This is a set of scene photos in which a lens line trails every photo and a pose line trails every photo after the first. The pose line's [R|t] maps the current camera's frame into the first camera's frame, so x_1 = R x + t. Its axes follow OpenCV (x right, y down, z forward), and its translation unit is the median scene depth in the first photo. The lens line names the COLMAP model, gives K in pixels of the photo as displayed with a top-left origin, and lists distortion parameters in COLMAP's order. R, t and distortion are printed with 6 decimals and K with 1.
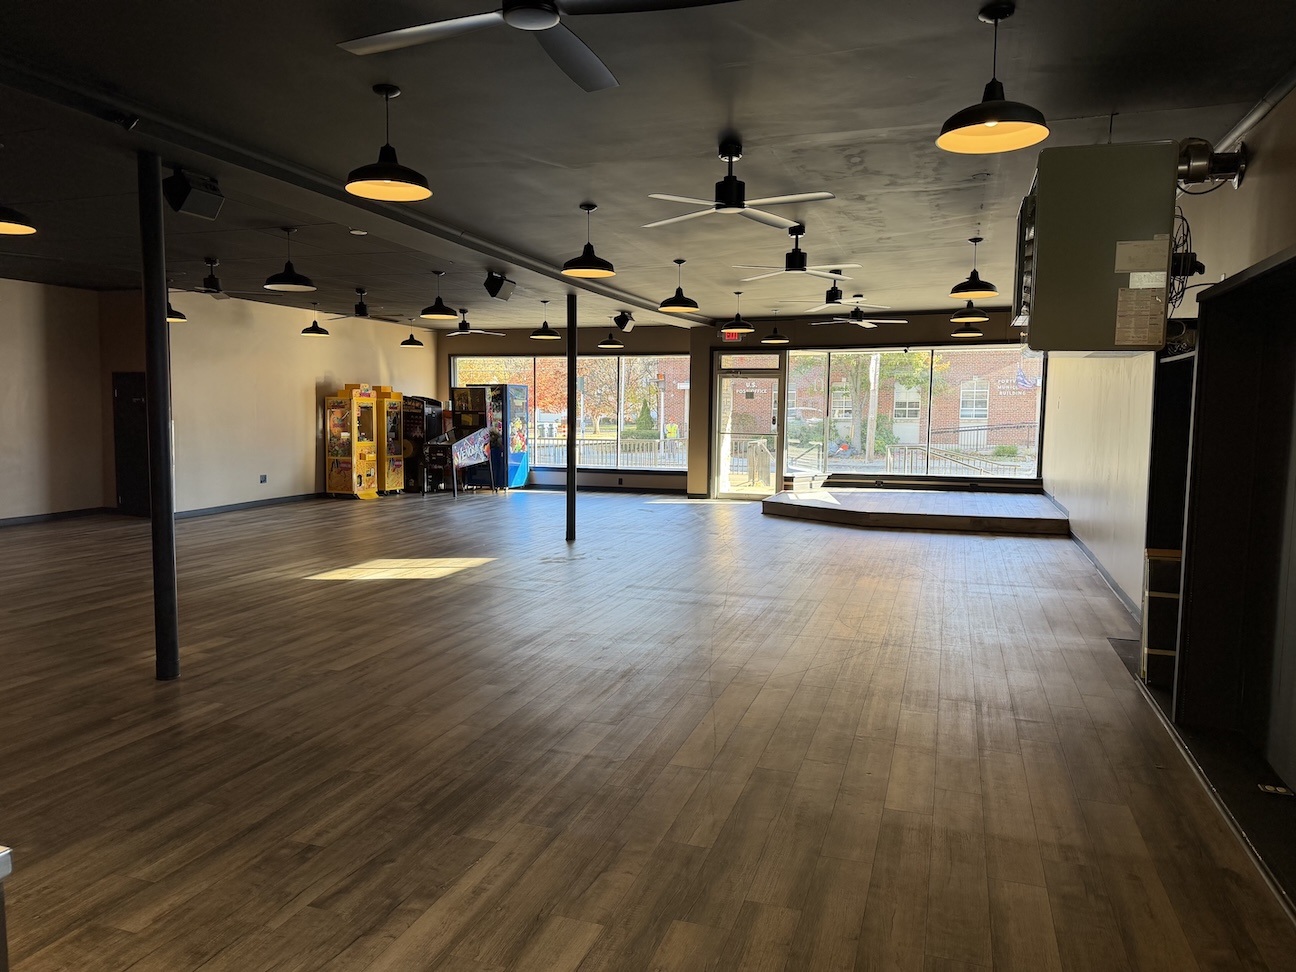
lens RADIAL K [[904.3, 0, 648.0], [0, 904.3, 486.0], [0, 0, 1]] dist [0.130480, -0.154005]
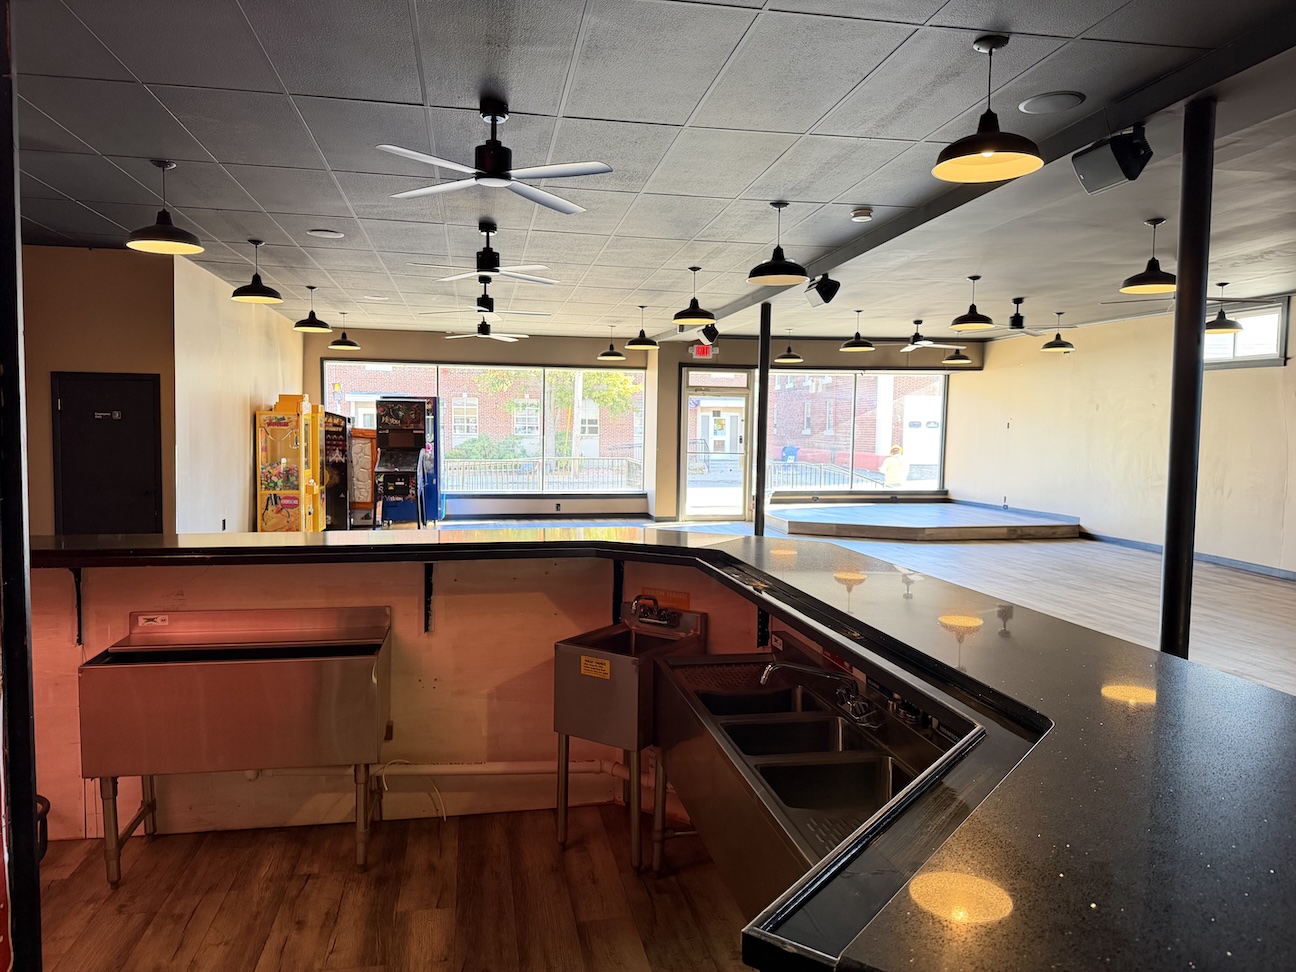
lens RADIAL K [[904.3, 0, 648.0], [0, 904.3, 486.0], [0, 0, 1]] dist [0.130480, -0.154005]
pose [[0.871821, -0.029600, 0.488930, -0.431896], [0.037432, 0.999280, -0.006248, -0.018936], [-0.488393, 0.023749, 0.872301, 0.186354]]
